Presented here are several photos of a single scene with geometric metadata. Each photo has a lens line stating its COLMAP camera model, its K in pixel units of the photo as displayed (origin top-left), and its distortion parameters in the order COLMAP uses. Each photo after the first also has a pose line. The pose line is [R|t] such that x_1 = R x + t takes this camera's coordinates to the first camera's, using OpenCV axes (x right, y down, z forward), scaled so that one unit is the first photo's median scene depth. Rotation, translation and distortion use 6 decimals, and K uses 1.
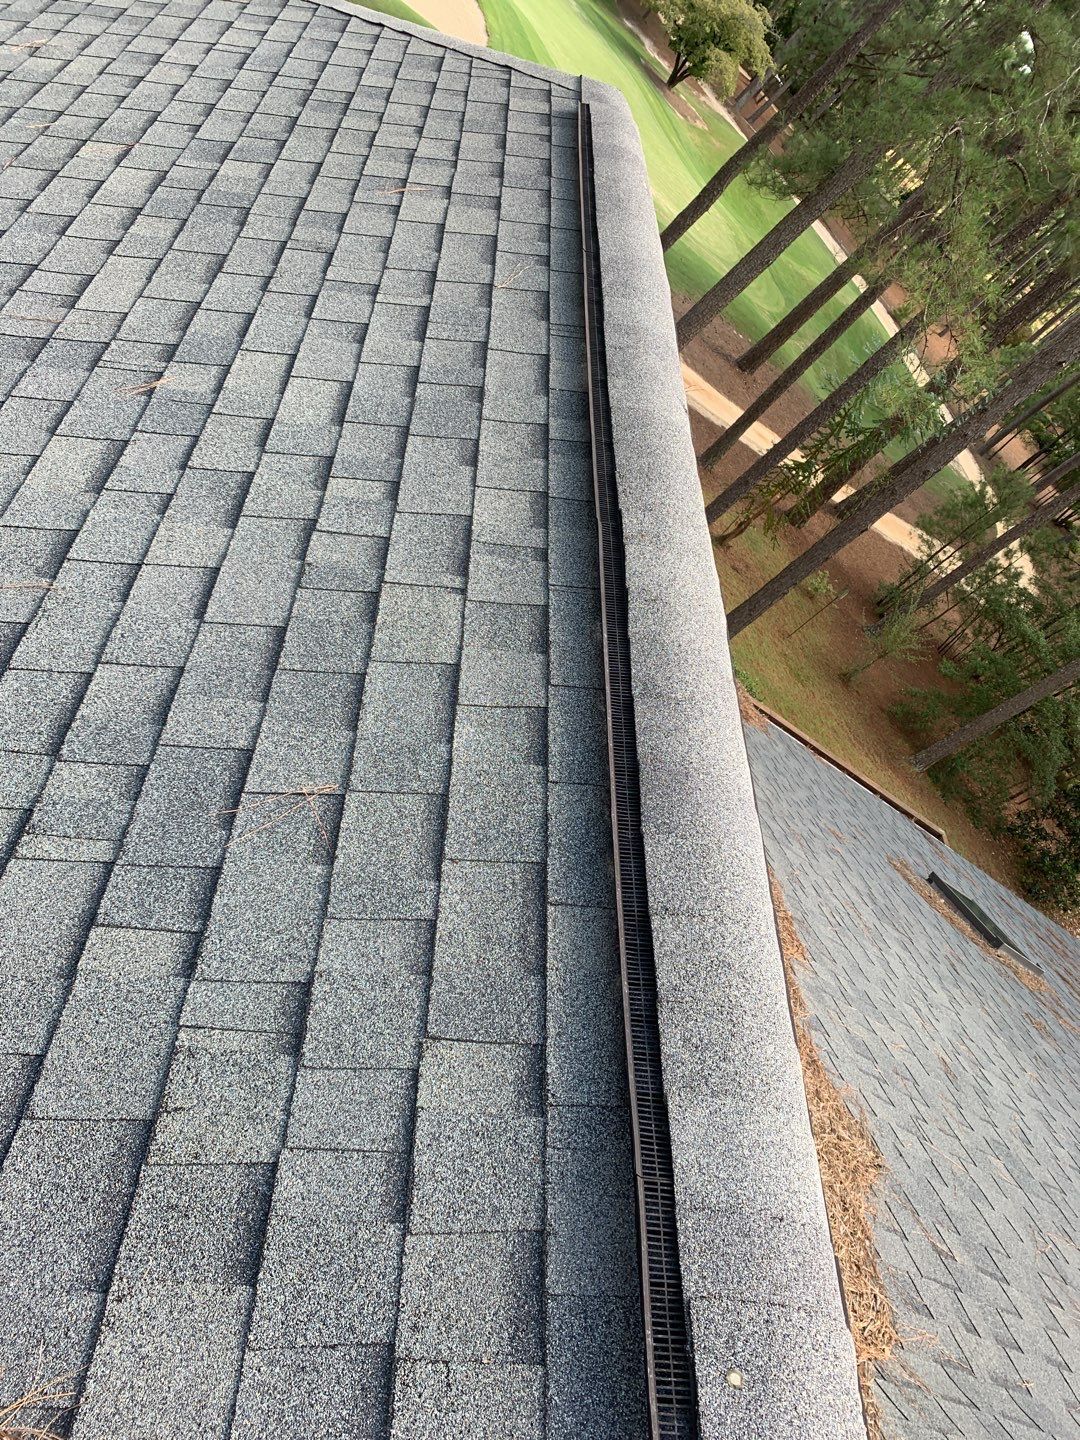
lens RADIAL K [[1087.5, 0, 540.0], [0, 1087.5, 720.0], [0, 0, 1]] dist [0.018593, -0.012873]
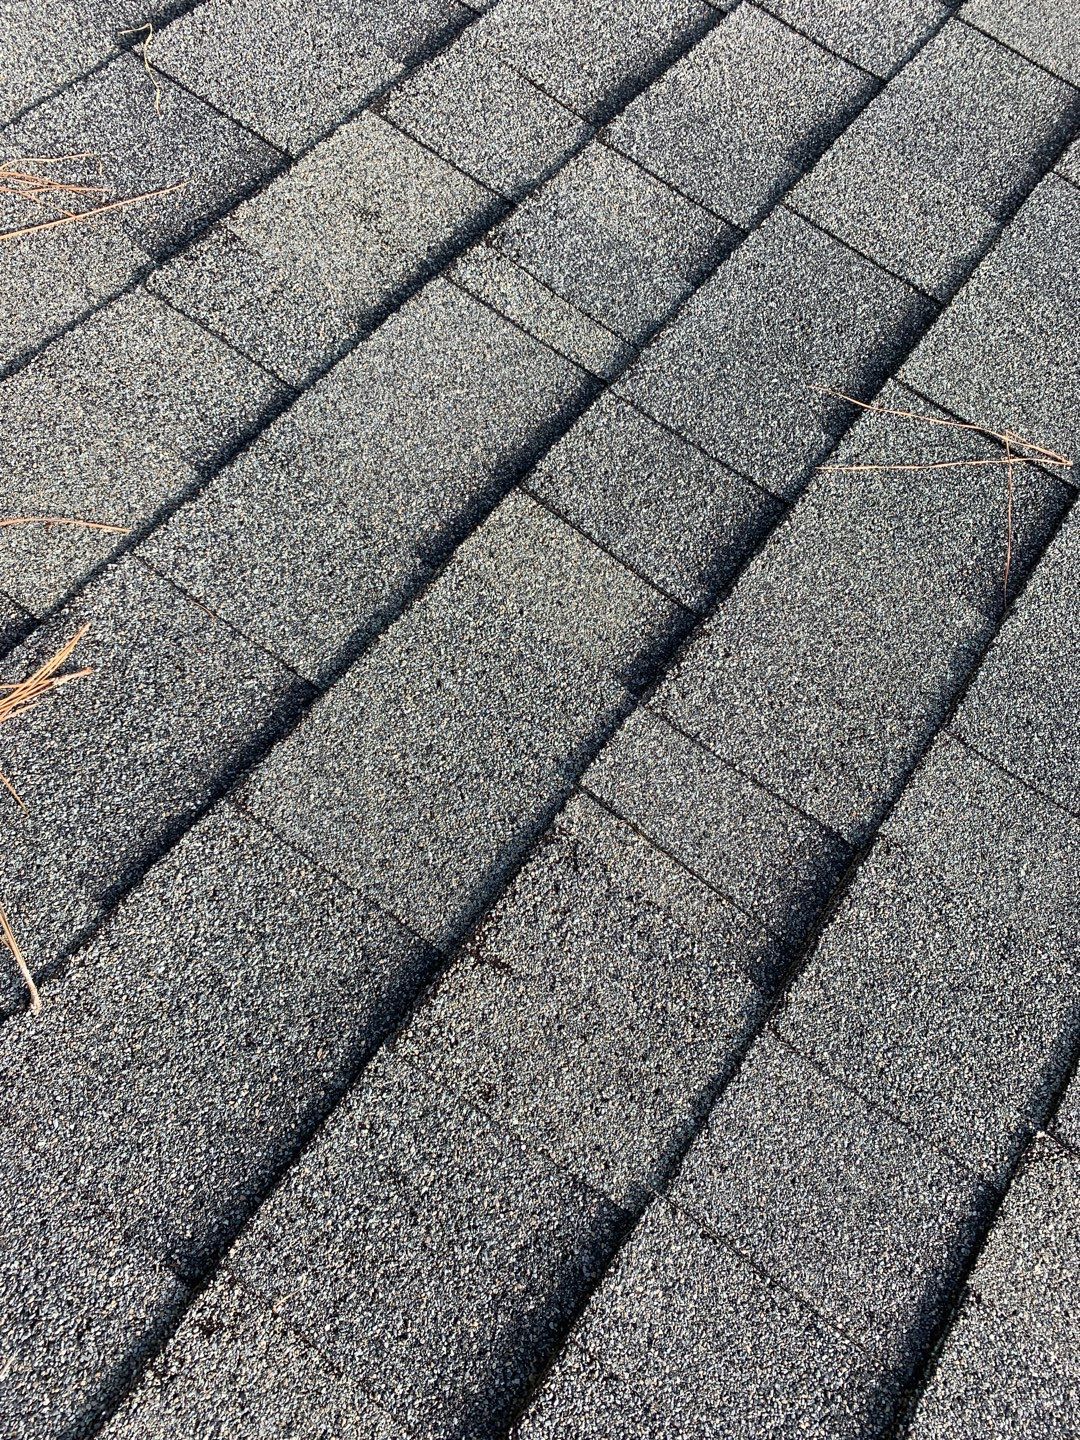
lens RADIAL K [[1087.5, 0, 540.0], [0, 1087.5, 720.0], [0, 0, 1]] dist [0.018593, -0.012873]
pose [[0.814833, 0.544247, -0.199606, -0.256429], [-0.451743, 0.811934, 0.369719, 0.093323], [0.363285, -0.211088, 0.907450, 0.562902]]
